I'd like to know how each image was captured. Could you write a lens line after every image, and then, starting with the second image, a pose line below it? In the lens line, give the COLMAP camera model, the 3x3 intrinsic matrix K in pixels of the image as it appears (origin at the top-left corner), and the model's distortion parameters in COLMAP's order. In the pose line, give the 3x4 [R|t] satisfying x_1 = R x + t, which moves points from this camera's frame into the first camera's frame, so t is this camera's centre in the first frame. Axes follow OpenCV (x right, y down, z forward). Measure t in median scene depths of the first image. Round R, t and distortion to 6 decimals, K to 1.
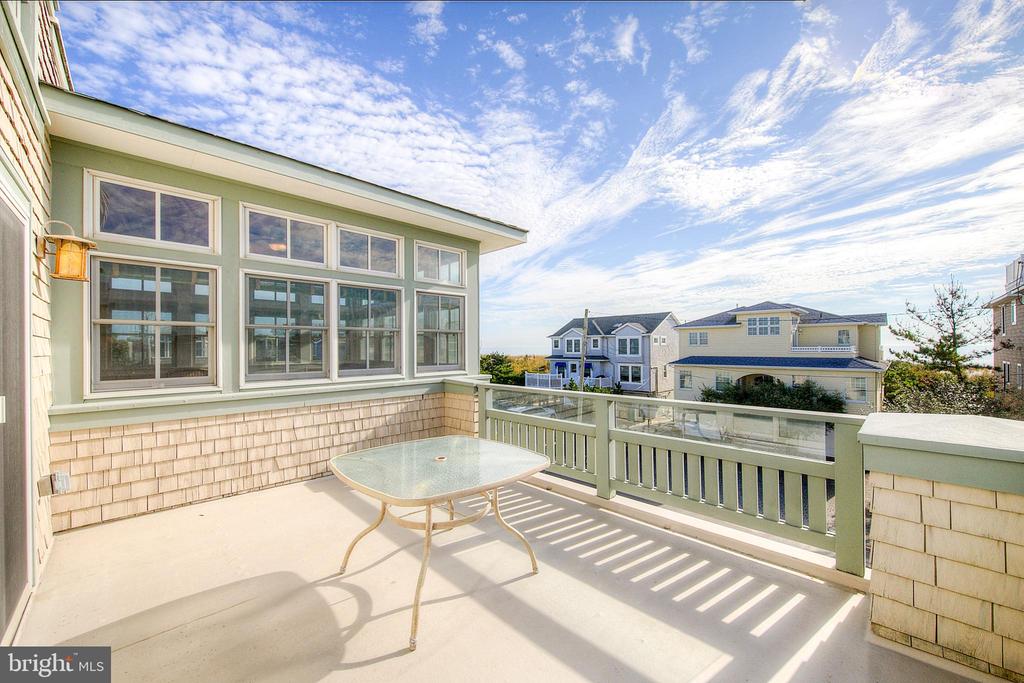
lens RADIAL K [[389.9, 0, 506.3], [0, 389.9, 343.0], [0, 0, 1]] dist [-0.015305, -0.000073]
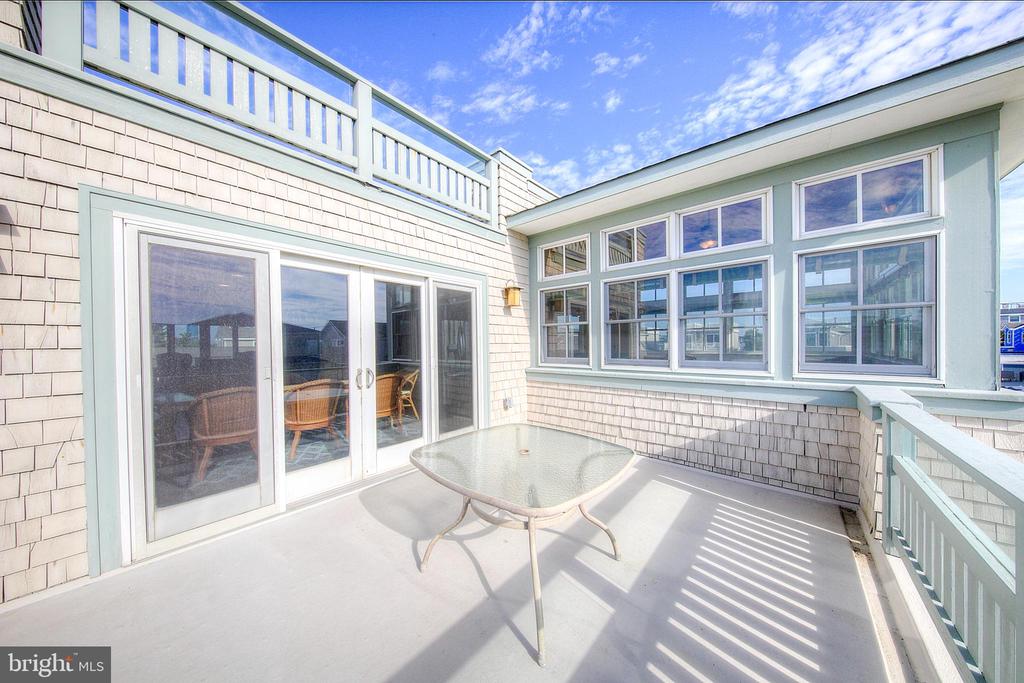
lens RADIAL K [[322.8, 0, 511.2], [0, 322.8, 343.6], [0, 0, 1]] dist [-0.000716, -0.000078]
pose [[0.075804, 0.008764, -0.997084, 0.329820], [0.020731, 0.999731, 0.010363, 0.010025], [0.996907, -0.021456, 0.075602, 0.476285]]
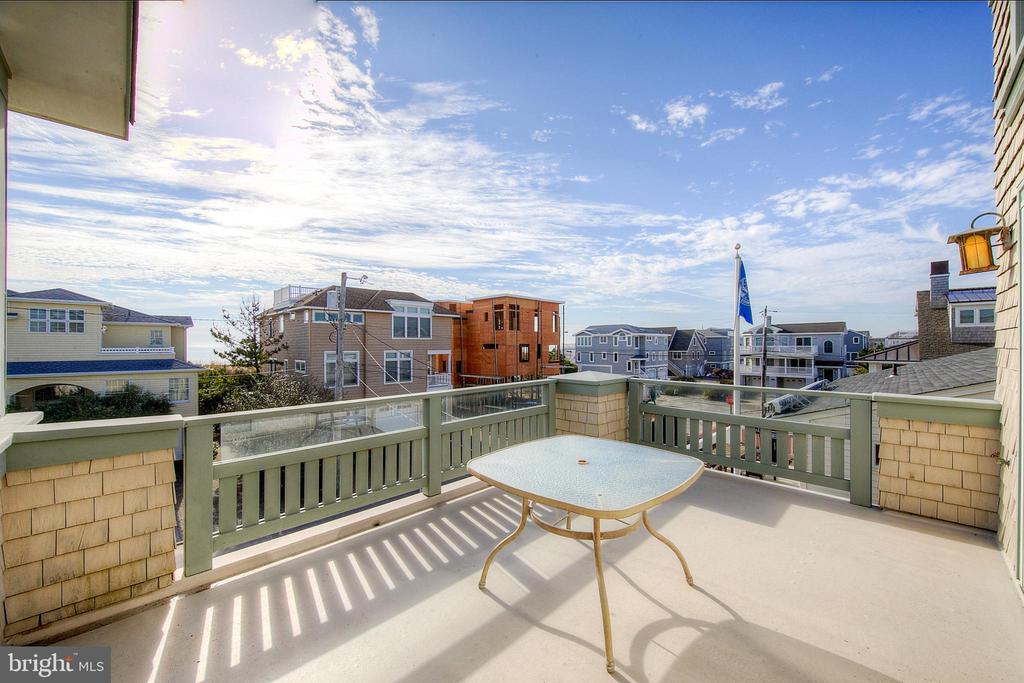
lens RADIAL K [[399.7, 0, 509.9], [0, 399.7, 347.5], [0, 0, 1]] dist [0.000734, 0.000038]
pose [[-0.011401, 0.002967, 0.999931, -0.591693], [-0.009350, 0.999952, -0.003074, 0.014408], [-0.999891, -0.009385, -0.011373, 0.622395]]
